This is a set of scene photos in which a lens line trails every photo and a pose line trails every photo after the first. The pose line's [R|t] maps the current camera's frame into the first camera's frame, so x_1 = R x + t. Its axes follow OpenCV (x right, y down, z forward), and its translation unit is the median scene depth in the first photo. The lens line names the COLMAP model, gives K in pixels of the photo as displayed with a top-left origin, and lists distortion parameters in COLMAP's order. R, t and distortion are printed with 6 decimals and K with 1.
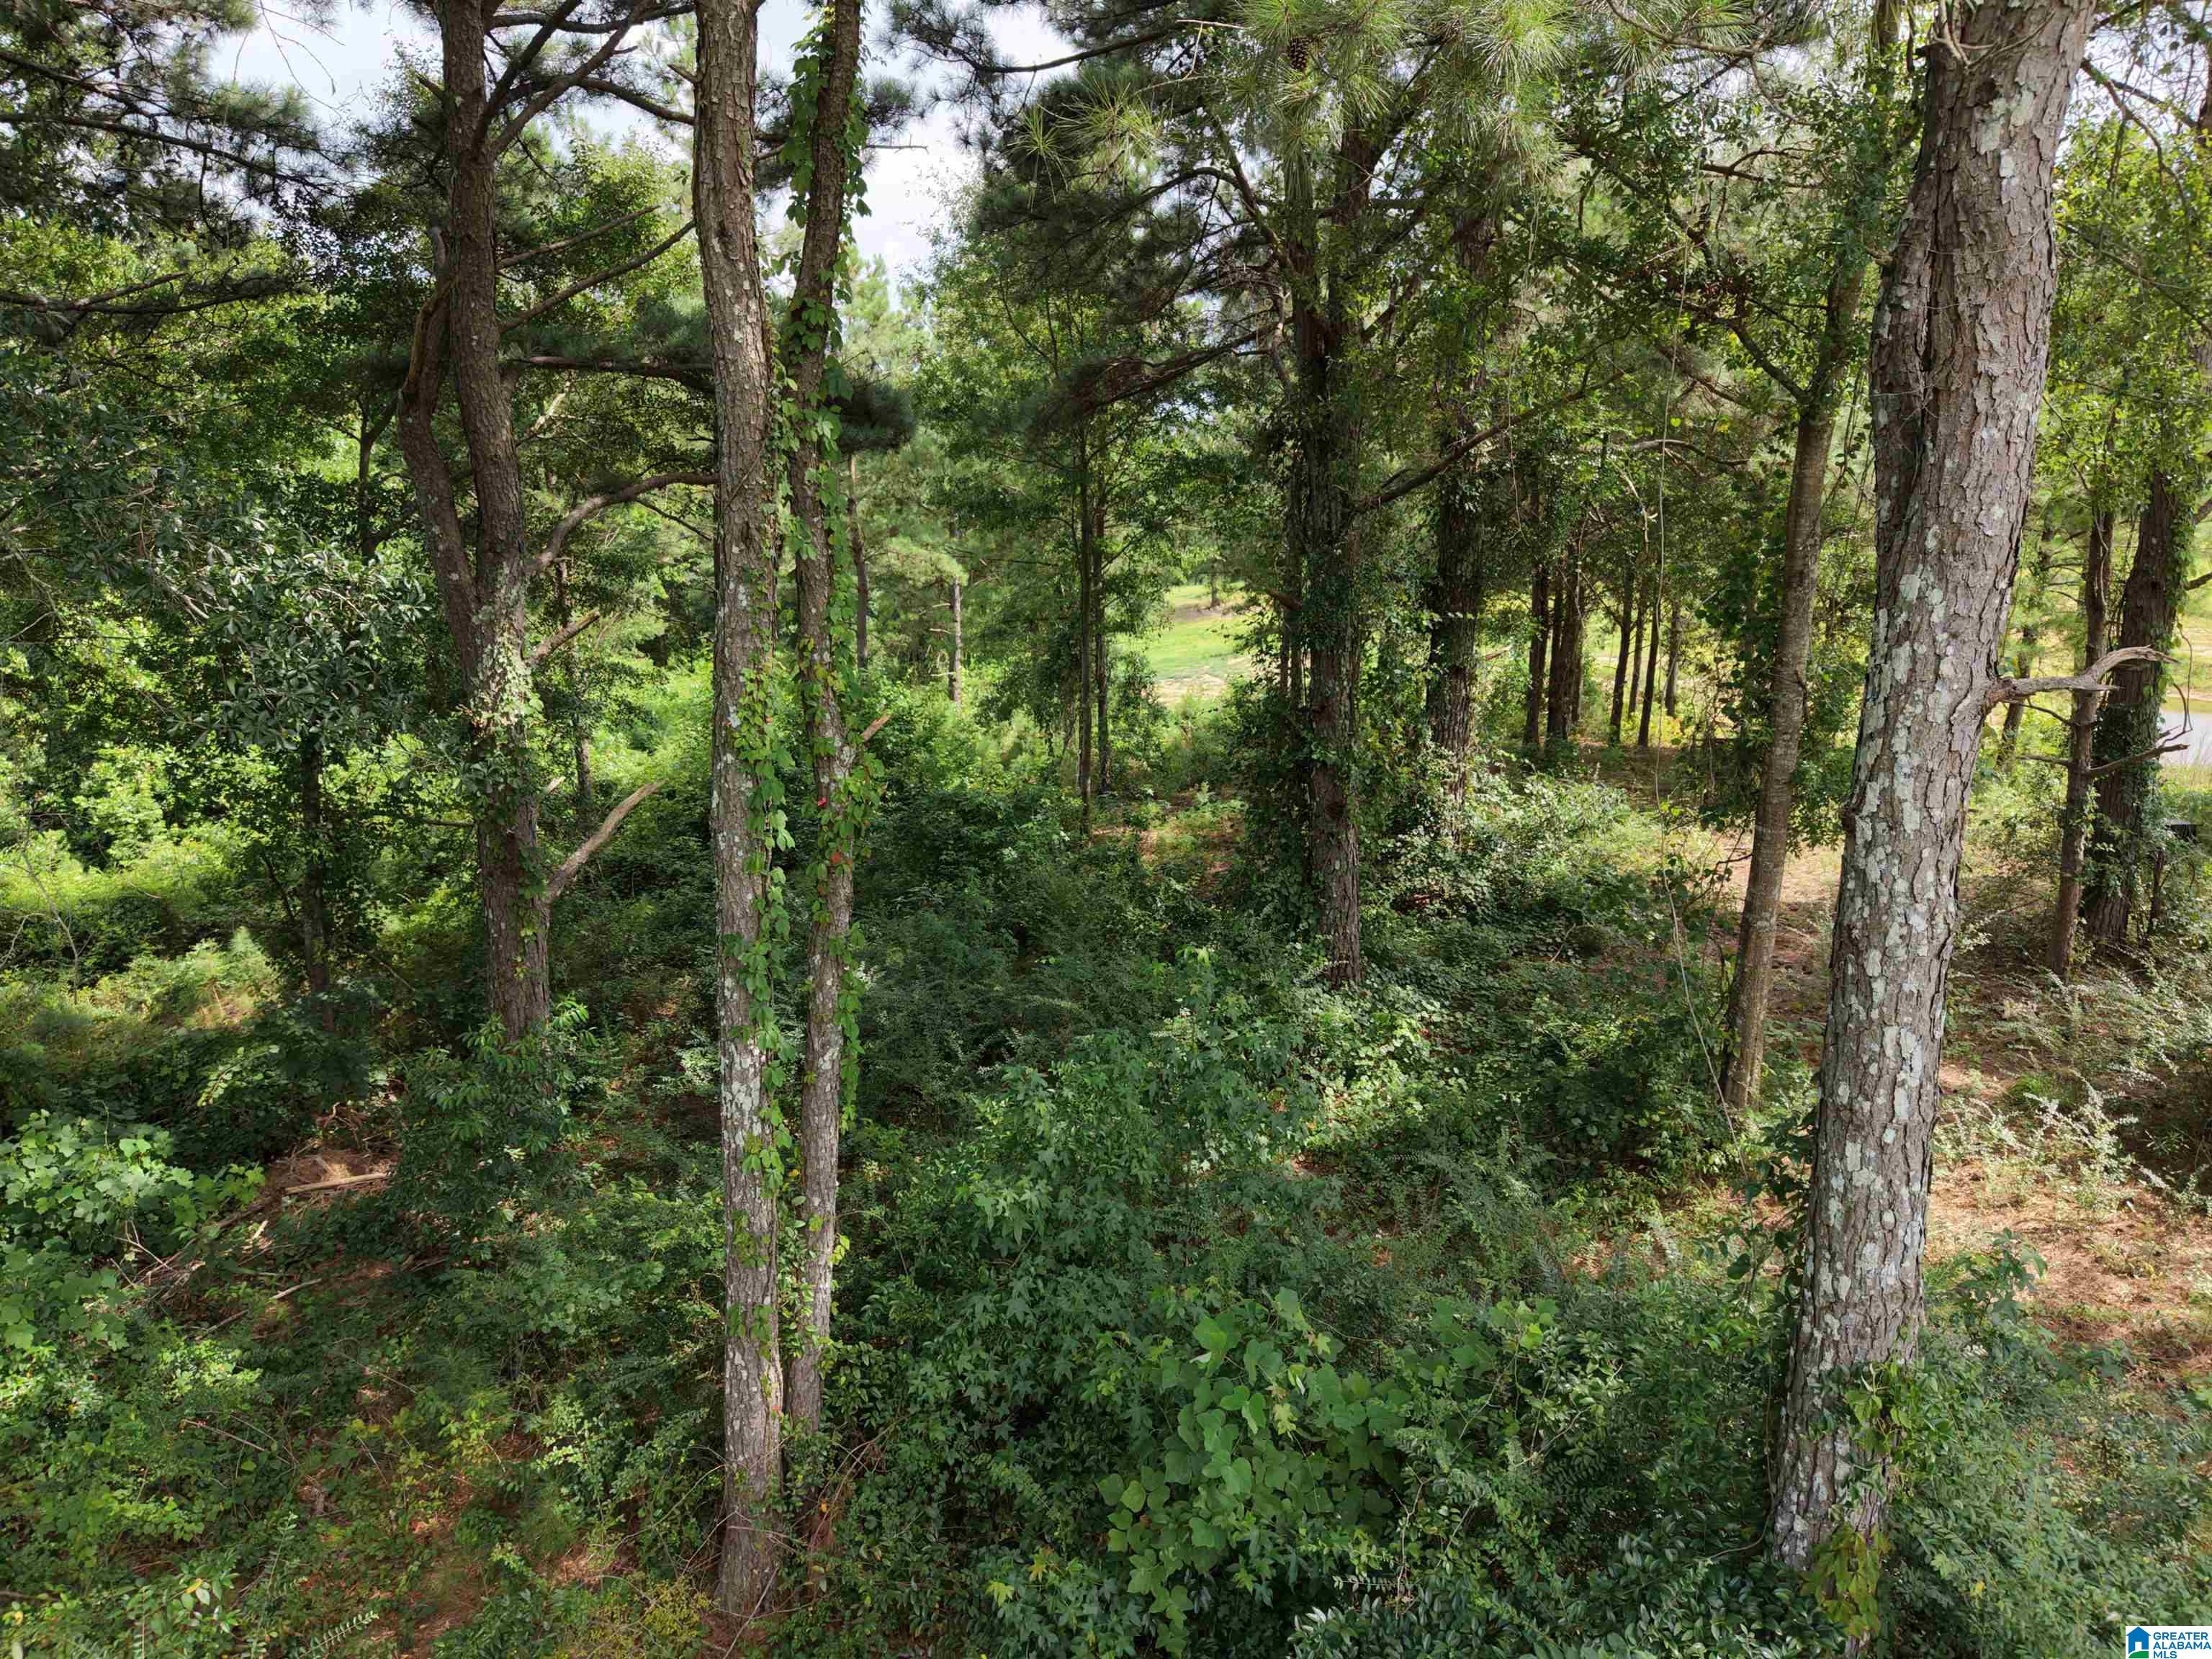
lens RADIAL K [[1529.0, 0, 1102.0], [0, 1529.0, 846.9], [0, 0, 1]] dist [-0.001482, -0.015104]
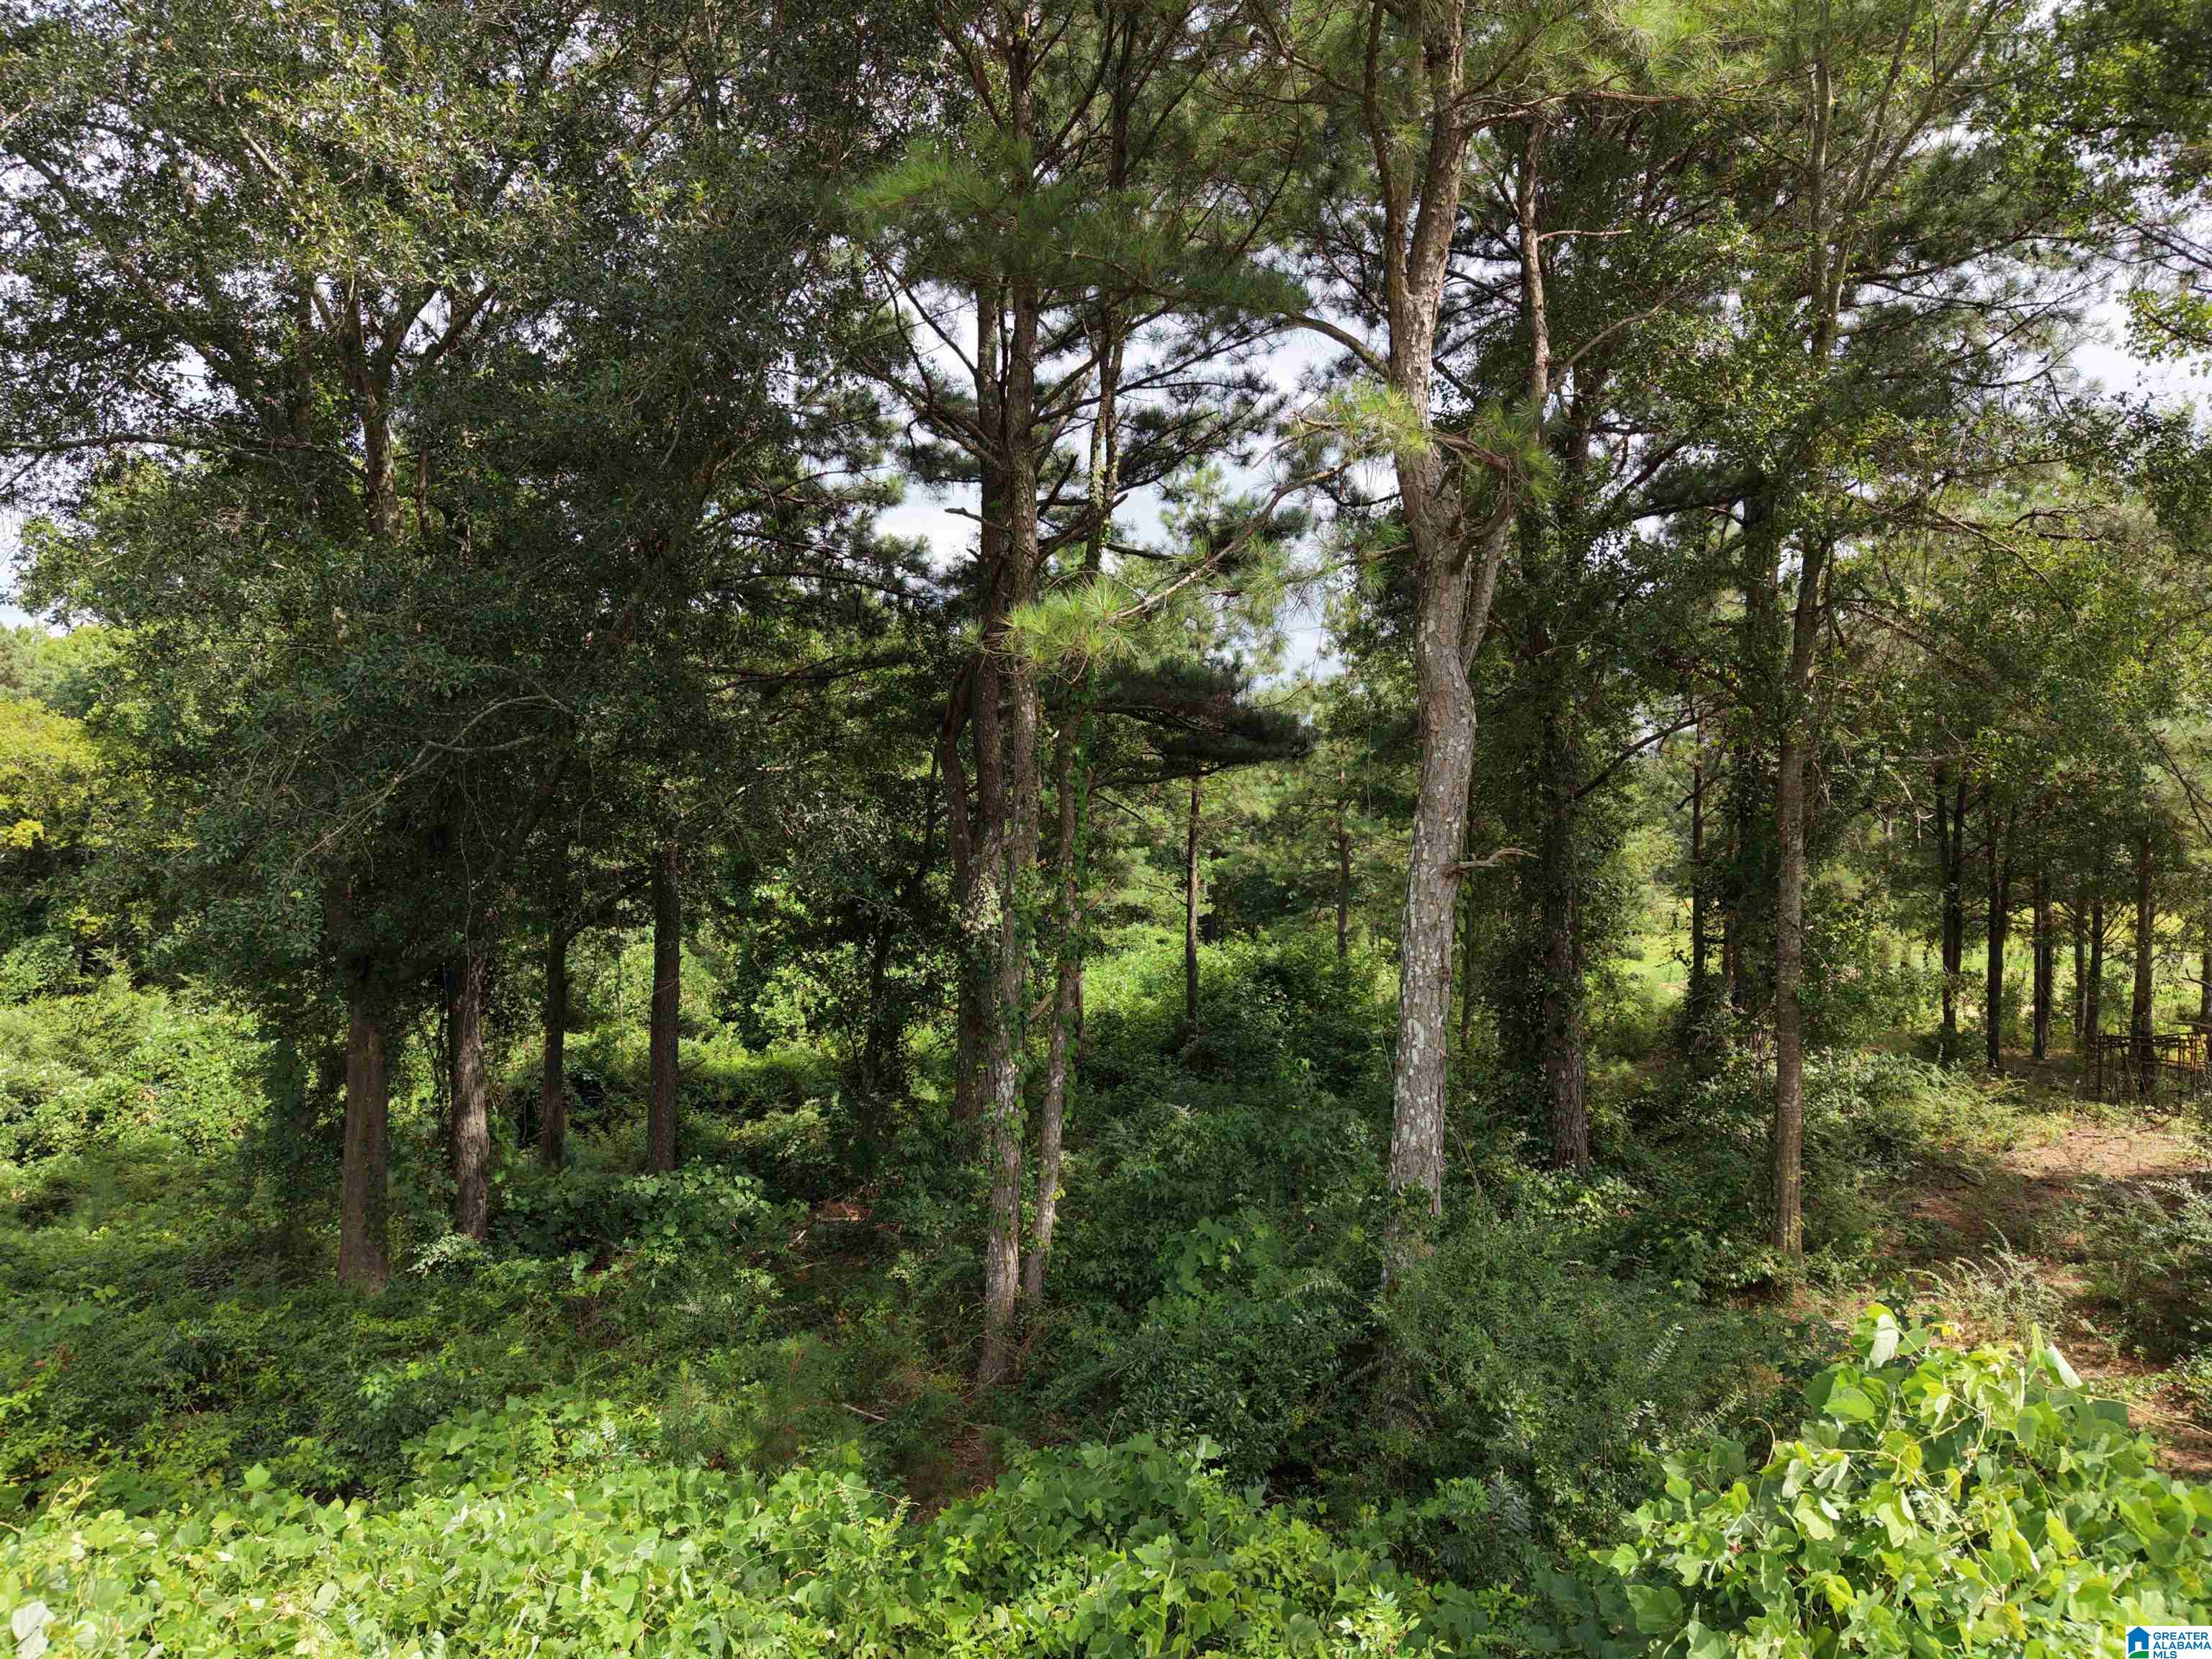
lens RADIAL K [[1529.0, 0, 1111.1], [0, 1529.0, 820.7], [0, 0, 1]] dist [-0.001482, -0.015104]
pose [[0.929446, 0.013841, -0.368698, 0.250620], [-0.091292, 0.976850, -0.193467, 0.082199], [0.357485, 0.213476, 0.909193, -0.324264]]
